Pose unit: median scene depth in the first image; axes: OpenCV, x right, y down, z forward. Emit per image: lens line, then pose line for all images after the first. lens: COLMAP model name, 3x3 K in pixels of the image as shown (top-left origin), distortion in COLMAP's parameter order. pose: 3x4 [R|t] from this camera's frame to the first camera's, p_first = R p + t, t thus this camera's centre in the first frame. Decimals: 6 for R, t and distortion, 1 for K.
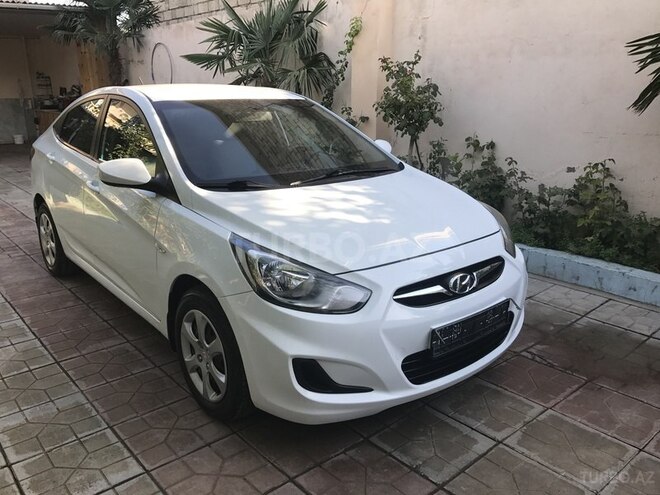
lens RADIAL K [[549.0, 0, 327.7], [0, 549.0, 243.6], [0, 0, 1]] dist [0.026135, -0.010678]
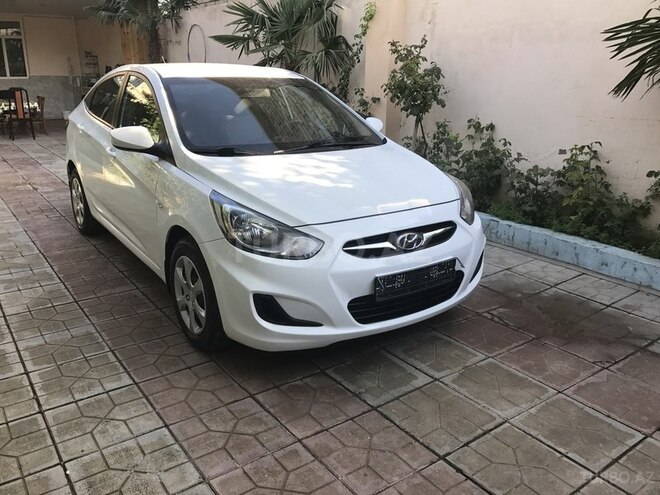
lens RADIAL K [[549.0, 0, 327.7], [0, 549.0, 245.2], [0, 0, 1]] dist [0.026135, -0.010678]
pose [[0.996621, 0.038831, -0.072374, 0.115225], [-0.036589, 0.998817, 0.032040, 0.036881], [0.073532, -0.029284, 0.996863, -0.115650]]
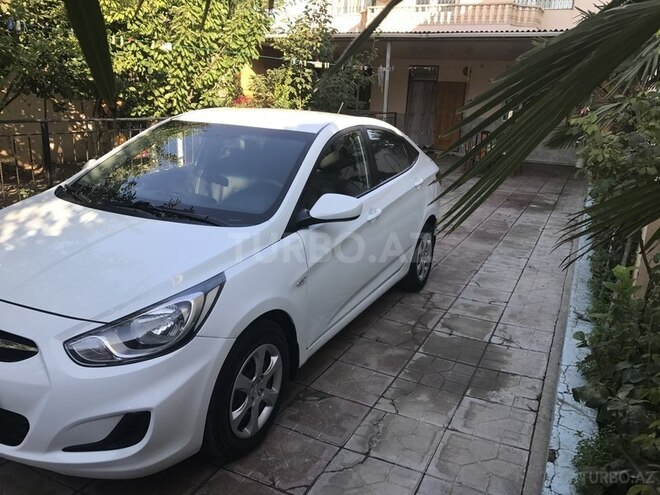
lens RADIAL K [[549.0, 0, 328.3], [0, 549.0, 243.9], [0, 0, 1]] dist [0.026135, -0.010678]
pose [[0.408591, 0.268897, -0.872209, 0.884387], [-0.305514, 0.940785, 0.146919, -0.270818], [0.860067, 0.206442, 0.466548, 0.775151]]
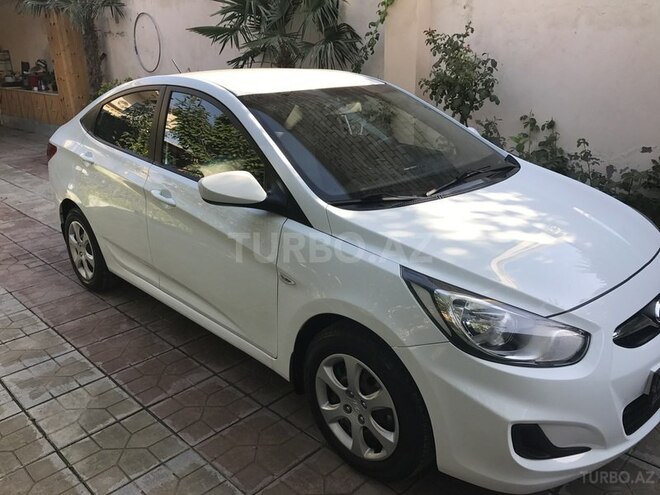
lens RADIAL K [[549.0, 0, 327.2], [0, 549.0, 244.5], [0, 0, 1]] dist [0.026135, -0.010678]
pose [[0.996806, -0.042892, 0.067362, -0.242366], [0.038798, 0.997387, 0.060948, -0.075655], [-0.069800, -0.058140, 0.995865, 0.136262]]
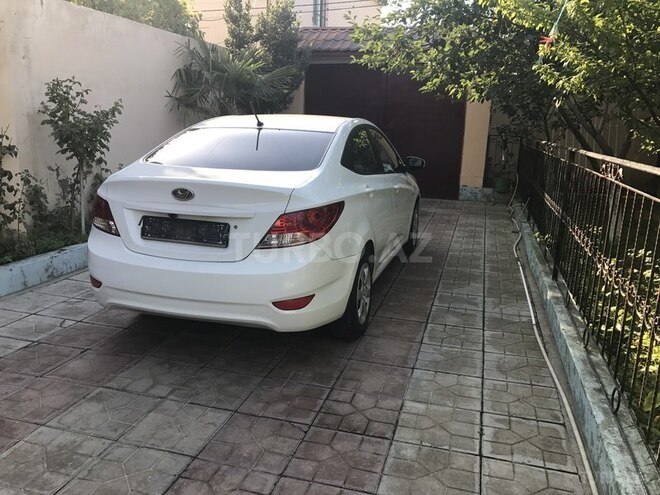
lens RADIAL K [[549.0, 0, 323.4], [0, 549.0, 243.0], [0, 0, 1]] dist [0.026135, -0.010678]
pose [[-0.549832, -0.190158, 0.813342, -1.577891], [0.202911, 0.914164, 0.350901, -0.536356], [-0.810254, 0.357972, -0.464051, 1.946019]]
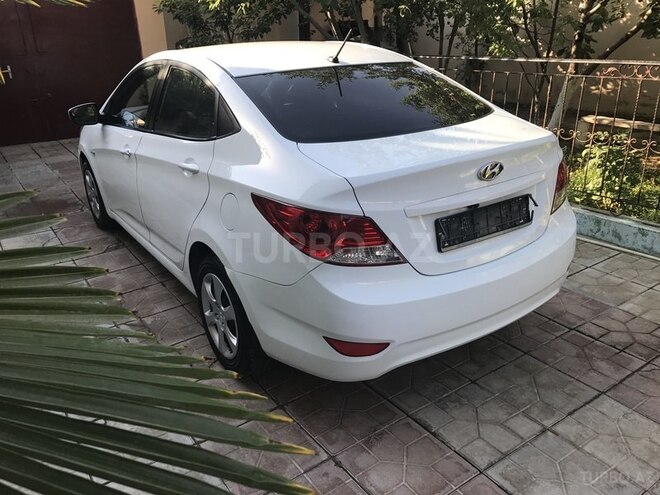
lens RADIAL K [[549.0, 0, 333.1], [0, 549.0, 248.2], [0, 0, 1]] dist [0.026135, -0.010678]
pose [[-0.995214, -0.004903, 0.097600, -0.541486], [0.055993, 0.789927, 0.610639, -0.675055], [-0.080091, 0.613181, -0.785872, 2.268956]]
